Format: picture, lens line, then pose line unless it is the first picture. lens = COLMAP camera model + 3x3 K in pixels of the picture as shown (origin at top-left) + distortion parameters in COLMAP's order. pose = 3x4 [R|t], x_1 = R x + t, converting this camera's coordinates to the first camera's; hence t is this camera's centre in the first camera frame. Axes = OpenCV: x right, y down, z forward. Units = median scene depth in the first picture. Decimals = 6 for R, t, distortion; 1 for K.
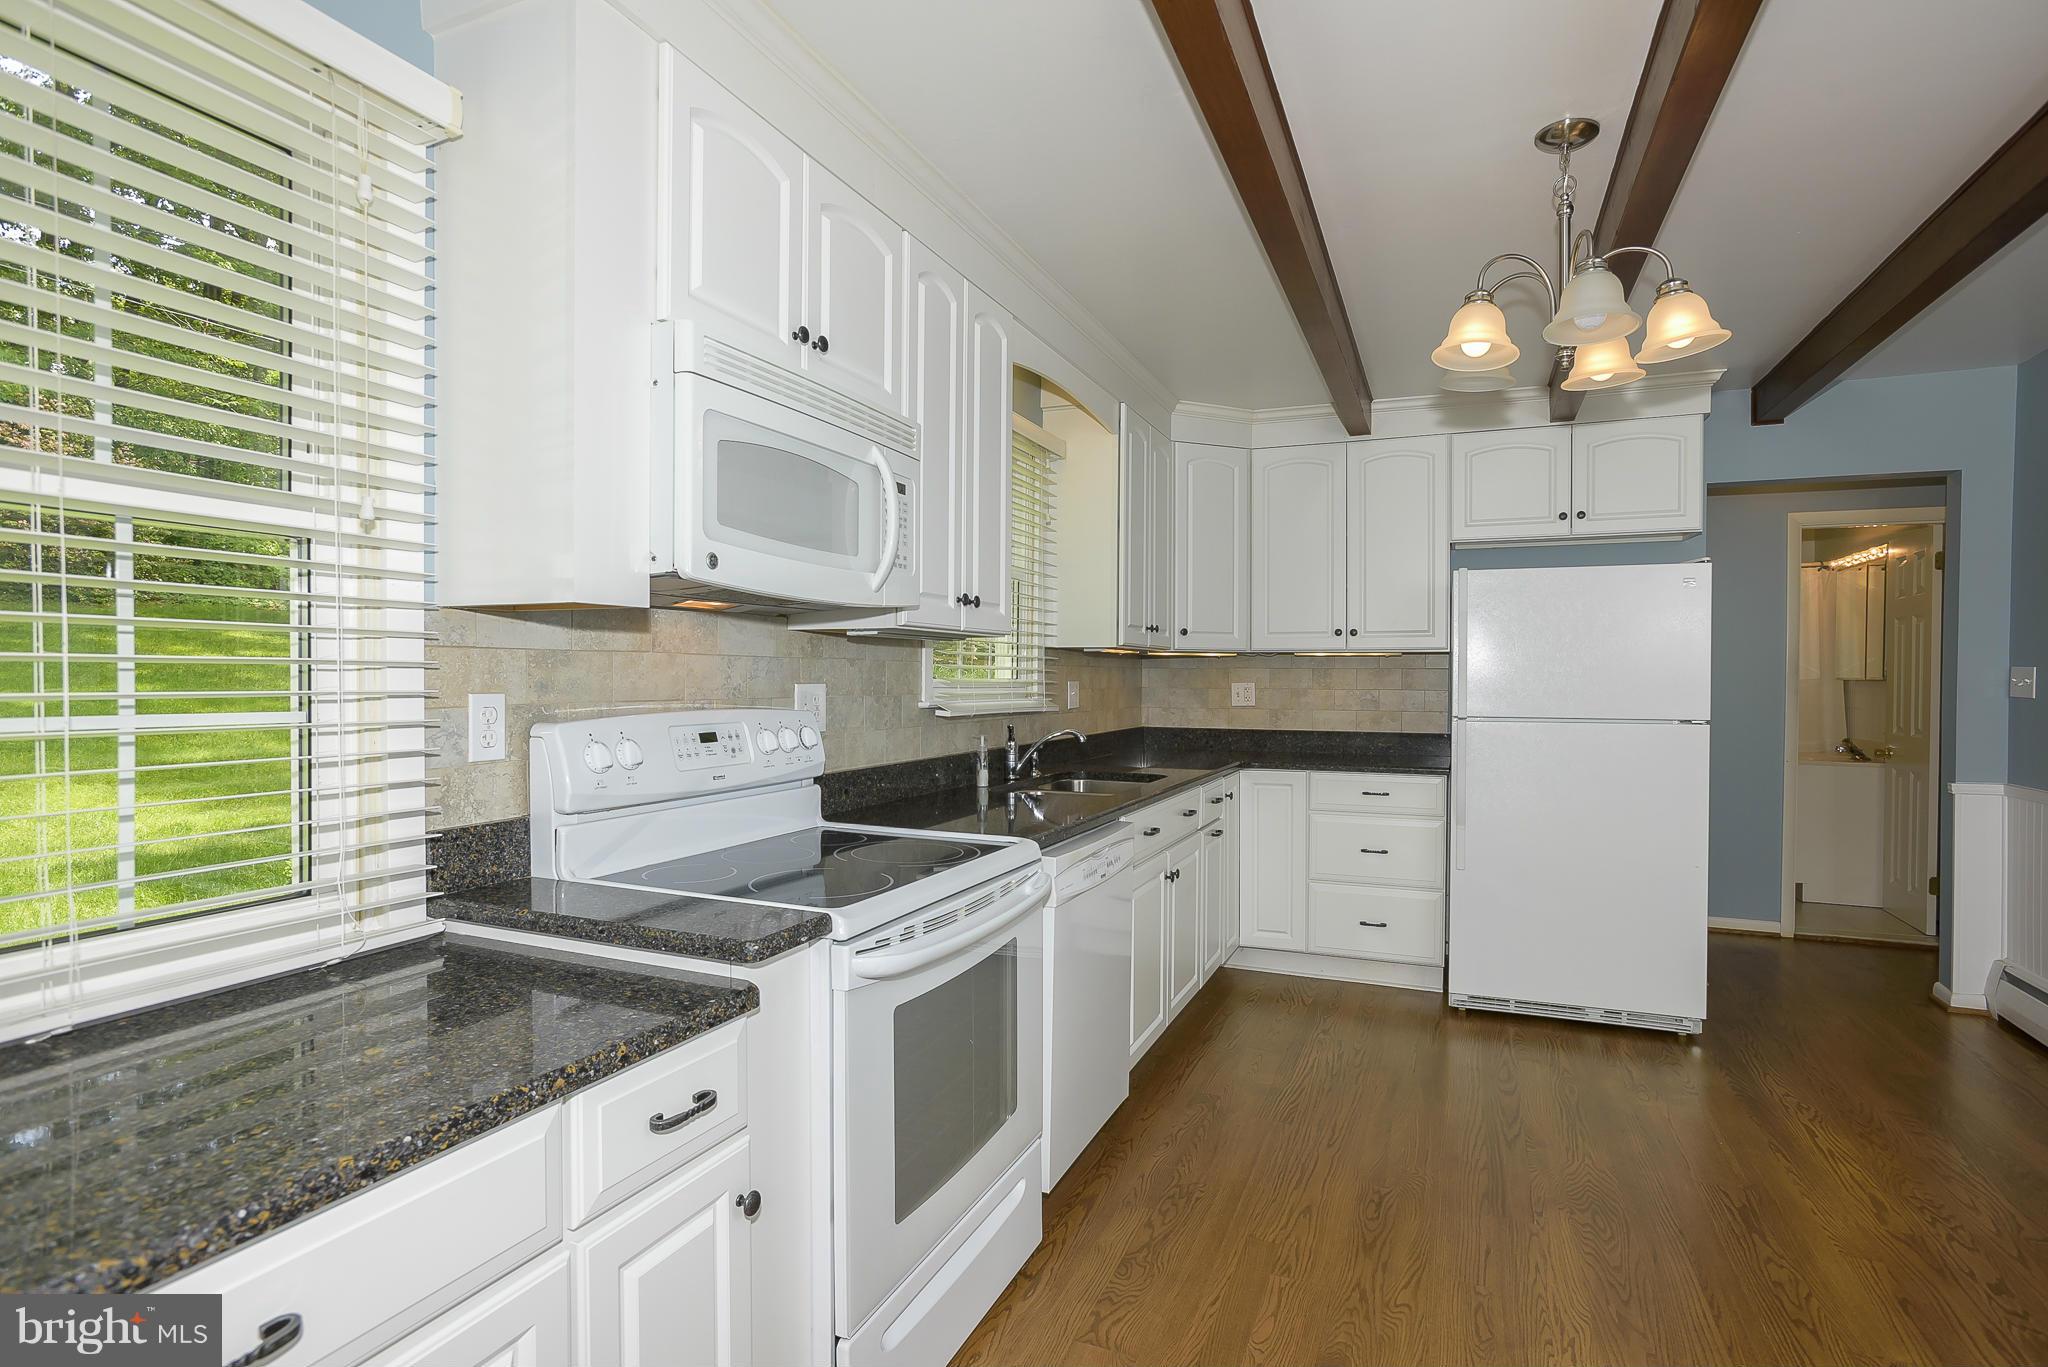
lens RADIAL K [[1016.5, 0, 1024.0], [0, 1016.5, 683.5], [0, 0, 1]] dist [-0.094136, 0.052699]
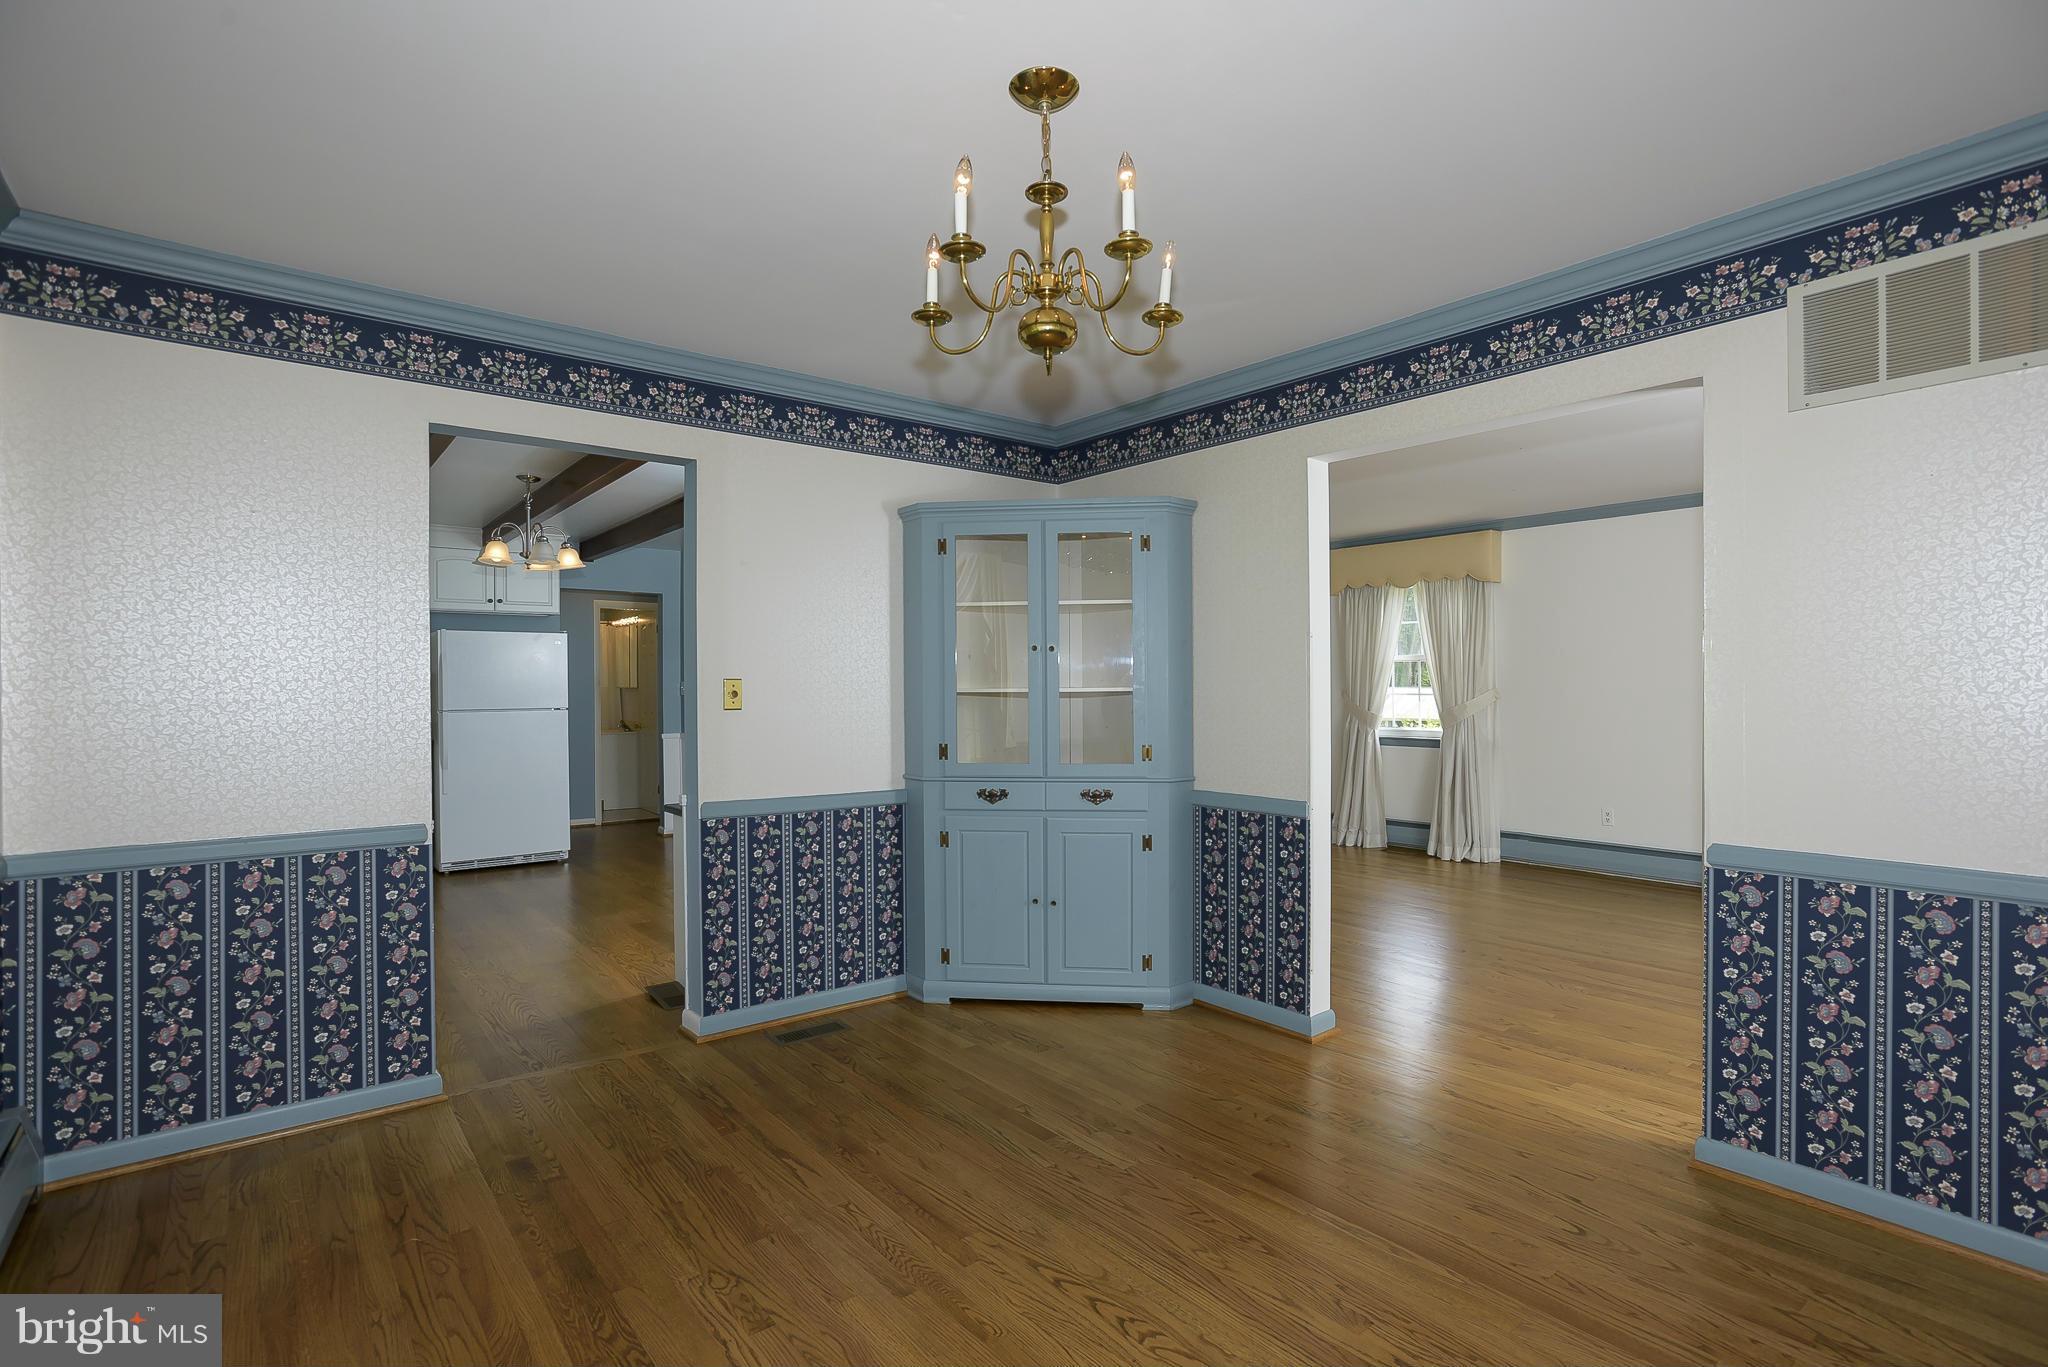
lens RADIAL K [[1016.5, 0, 1024.0], [0, 1016.5, 683.5], [0, 0, 1]] dist [-0.094136, 0.052699]
pose [[0.467027, -0.004090, 0.884234, -0.717637], [0.014087, 0.999897, -0.002815, 0.003716], [-0.884131, 0.013770, 0.467036, -0.843138]]
